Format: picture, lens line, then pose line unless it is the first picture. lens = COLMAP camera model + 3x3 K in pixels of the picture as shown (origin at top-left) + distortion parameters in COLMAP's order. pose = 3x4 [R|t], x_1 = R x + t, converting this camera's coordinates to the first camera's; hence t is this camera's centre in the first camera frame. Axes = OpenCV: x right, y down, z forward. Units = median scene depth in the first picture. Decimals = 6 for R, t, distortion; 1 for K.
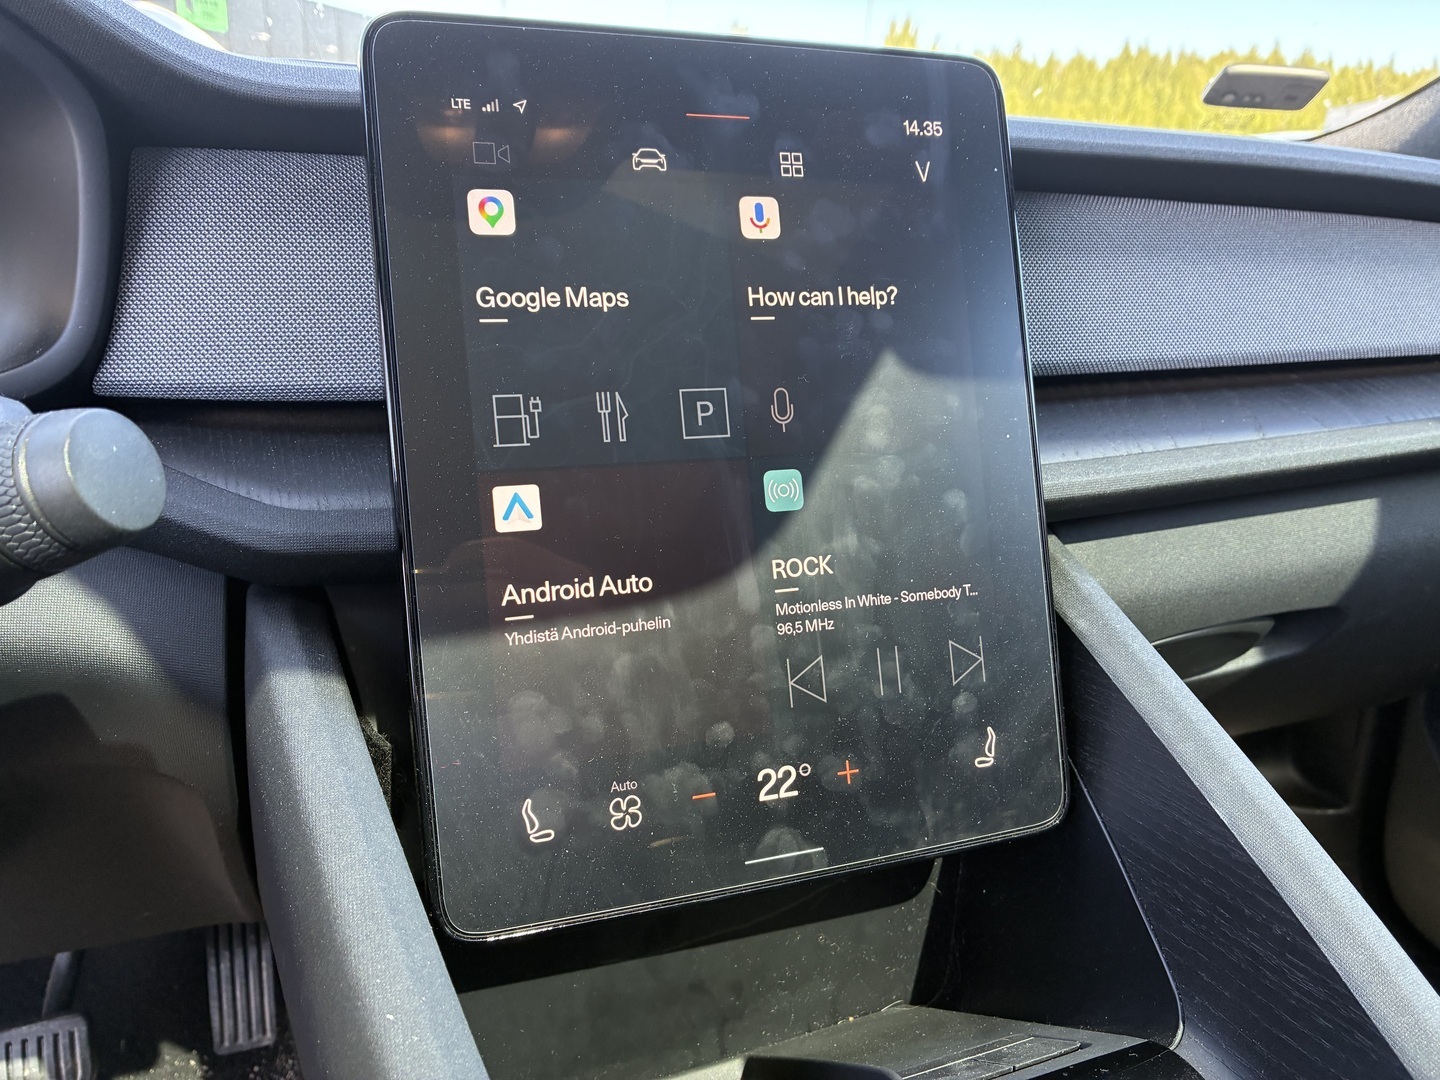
lens RADIAL K [[1094.5, 0, 746.1], [0, 1094.5, 542.3], [0, 0, 1]] dist [0.050533, -0.090626]
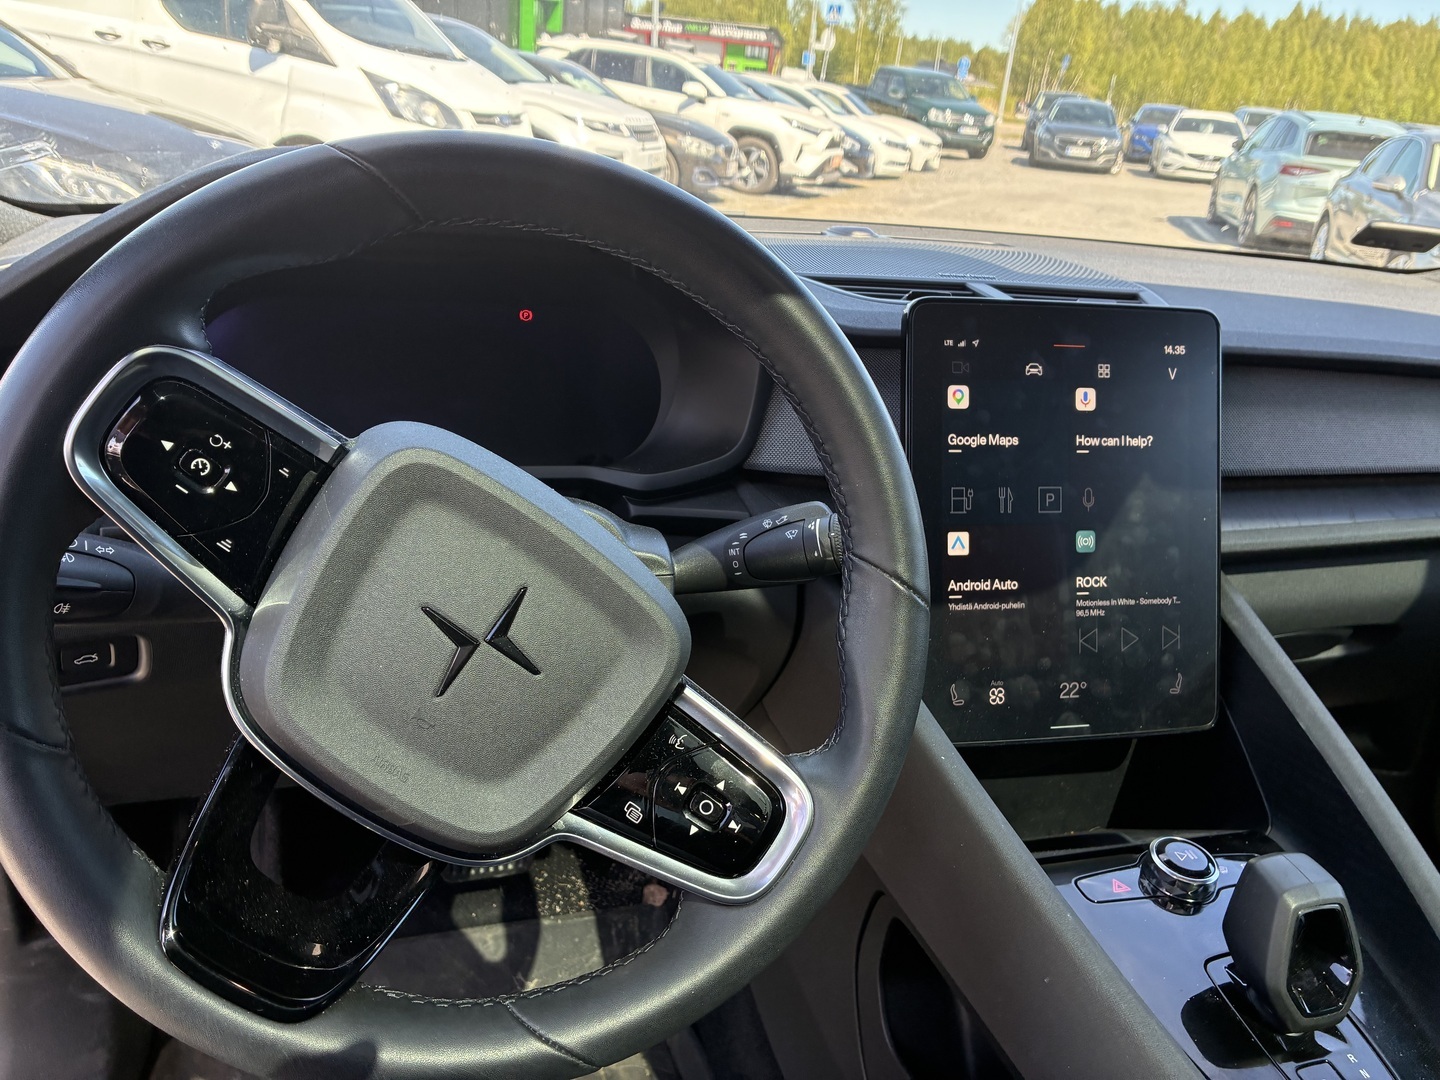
lens RADIAL K [[1094.5, 0, 746.1], [0, 1094.5, 542.3], [0, 0, 1]] dist [0.050533, -0.090626]
pose [[0.992329, 0.084968, -0.089794, -0.380317], [-0.080404, 0.995337, 0.053284, -0.100261], [0.093903, -0.045656, 0.994534, -0.973034]]
